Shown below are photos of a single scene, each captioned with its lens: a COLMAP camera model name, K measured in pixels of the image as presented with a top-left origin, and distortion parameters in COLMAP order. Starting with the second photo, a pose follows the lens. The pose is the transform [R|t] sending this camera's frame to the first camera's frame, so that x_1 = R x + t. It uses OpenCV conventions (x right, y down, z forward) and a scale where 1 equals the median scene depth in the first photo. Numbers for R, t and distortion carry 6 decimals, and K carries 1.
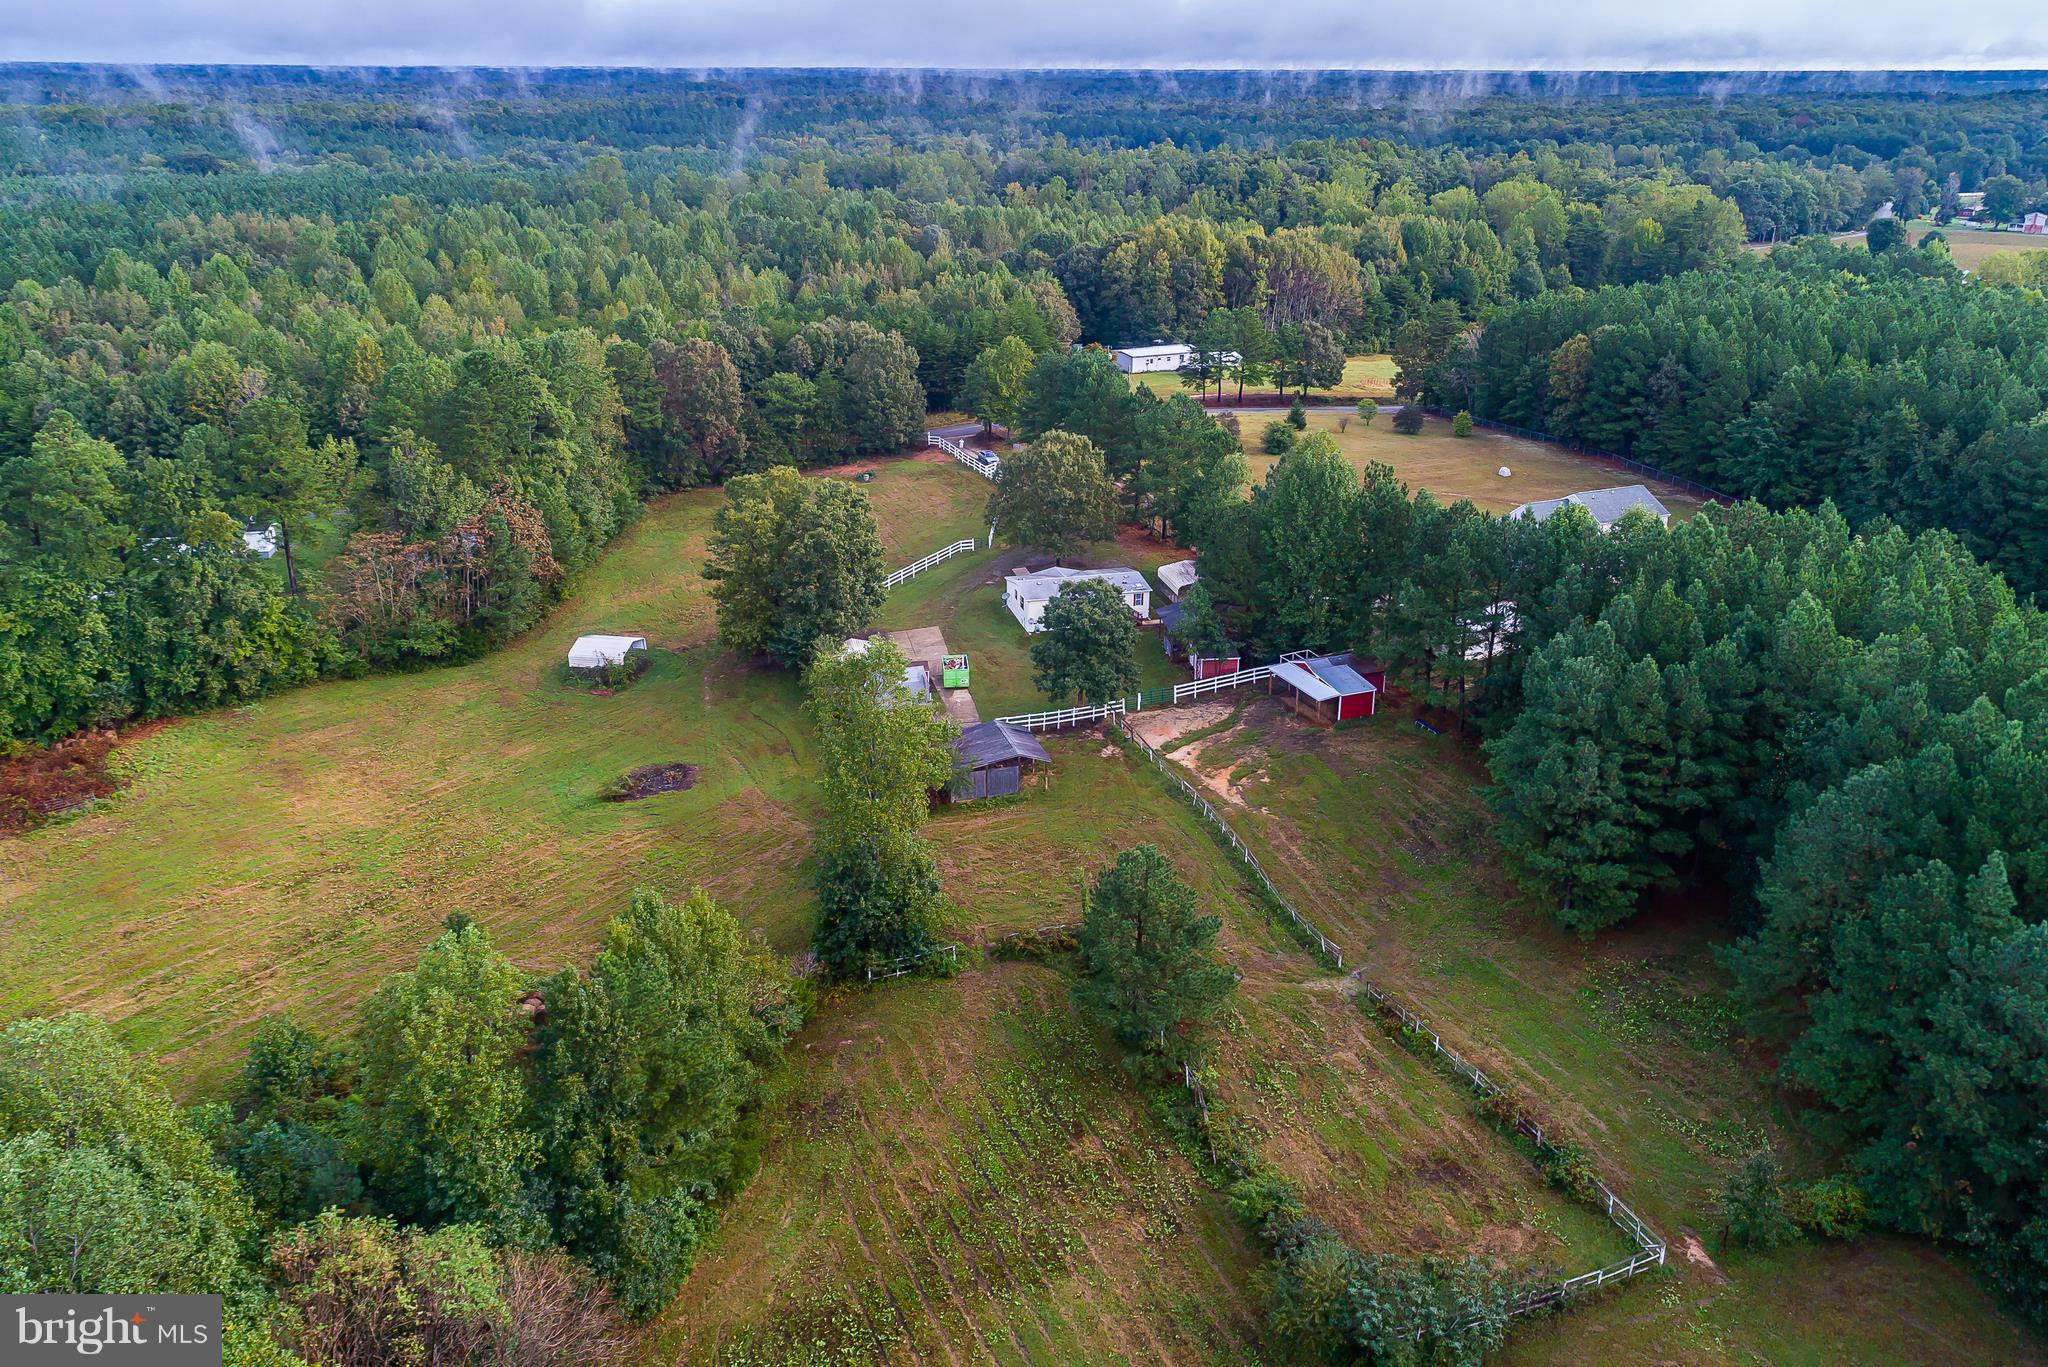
lens RADIAL K [[1615.6, 0, 1024.0], [0, 1615.6, 683.5], [0, 0, 1]] dist [0.010153, 0.015869]
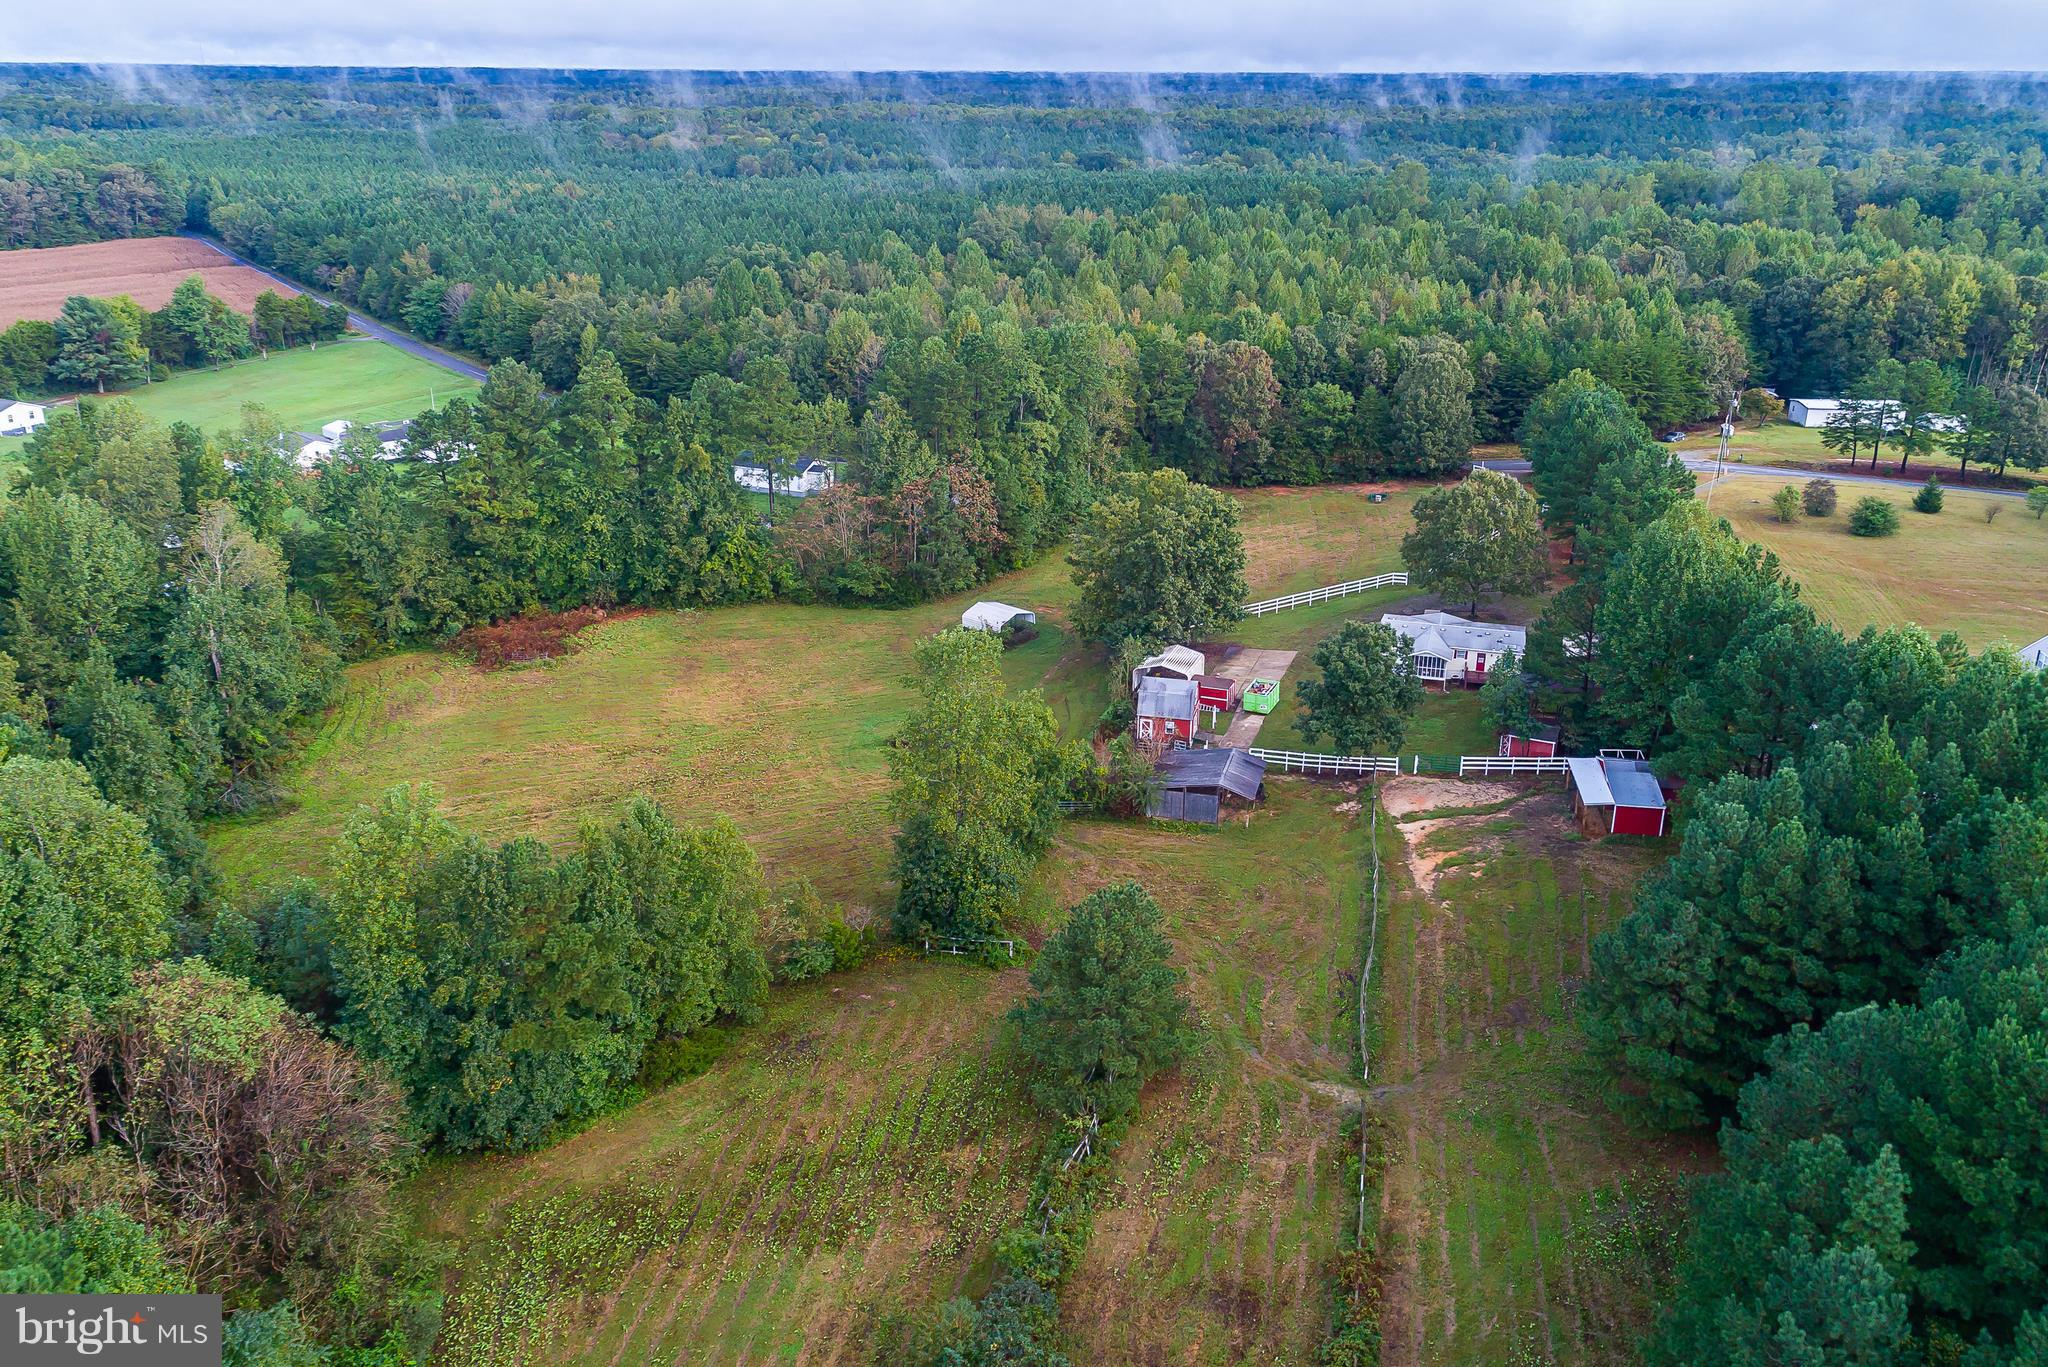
lens RADIAL K [[1615.6, 0, 1024.0], [0, 1615.6, 683.5], [0, 0, 1]] dist [0.010153, 0.015869]
pose [[0.847493, 0.188716, -0.496127, 0.321949], [-0.190423, 0.980543, 0.047693, -0.034563], [0.495475, 0.054054, 0.866939, 0.083022]]
